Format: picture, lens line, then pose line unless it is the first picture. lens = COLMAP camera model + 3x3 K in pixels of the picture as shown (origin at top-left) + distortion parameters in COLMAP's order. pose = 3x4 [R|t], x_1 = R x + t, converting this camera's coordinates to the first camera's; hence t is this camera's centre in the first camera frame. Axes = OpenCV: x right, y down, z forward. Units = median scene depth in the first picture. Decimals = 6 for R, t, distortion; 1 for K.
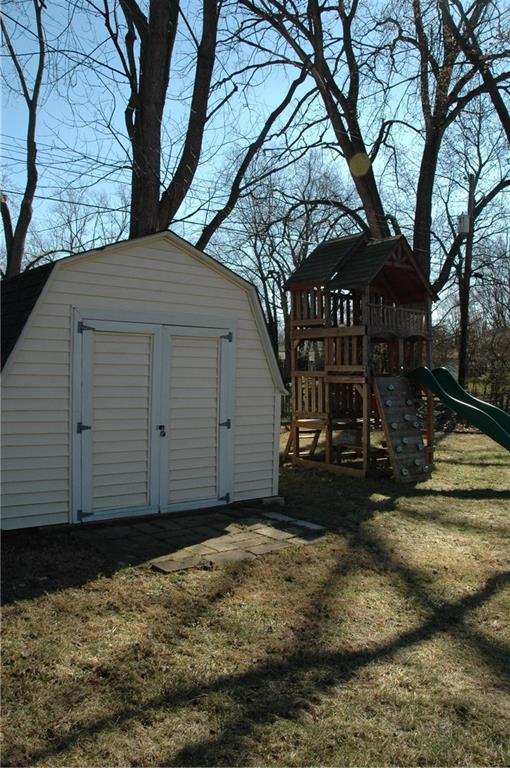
lens RADIAL K [[607.5, 0, 256.0], [0, 607.5, 385.6], [0, 0, 1]] dist [-0.063337, 0.001805]
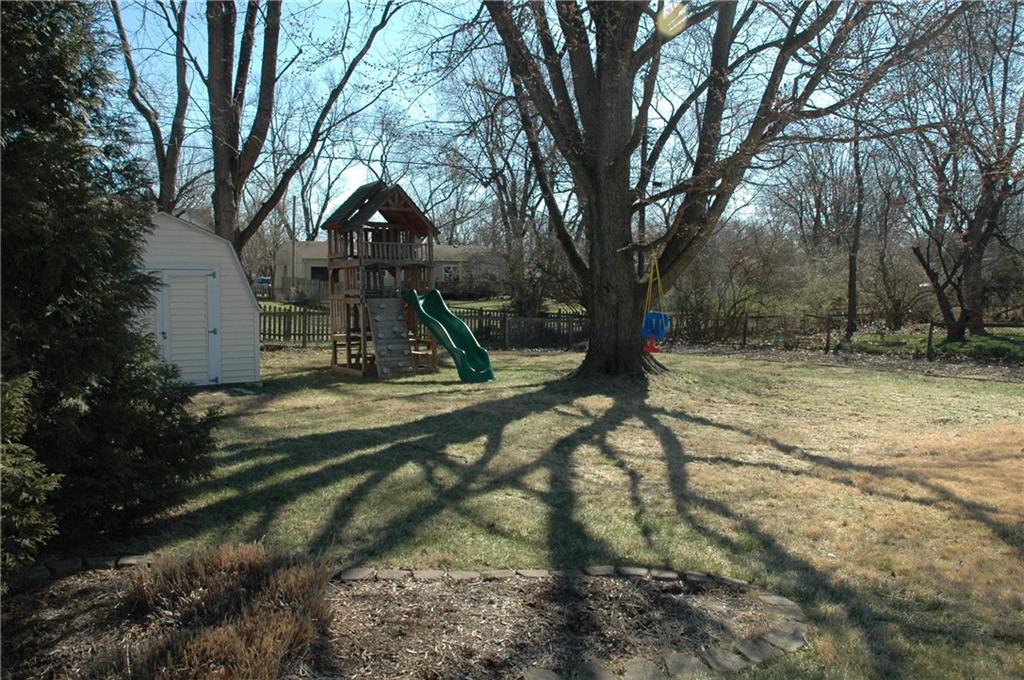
lens RADIAL K [[810.0, 0, 510.7], [0, 810.0, 338.3], [0, 0, 1]] dist [-0.063337, 0.001805]
pose [[0.998014, -0.005736, -0.062730, 0.615284], [0.008368, 0.999092, 0.041772, 0.001160], [0.062434, -0.042214, 0.997156, -0.725243]]
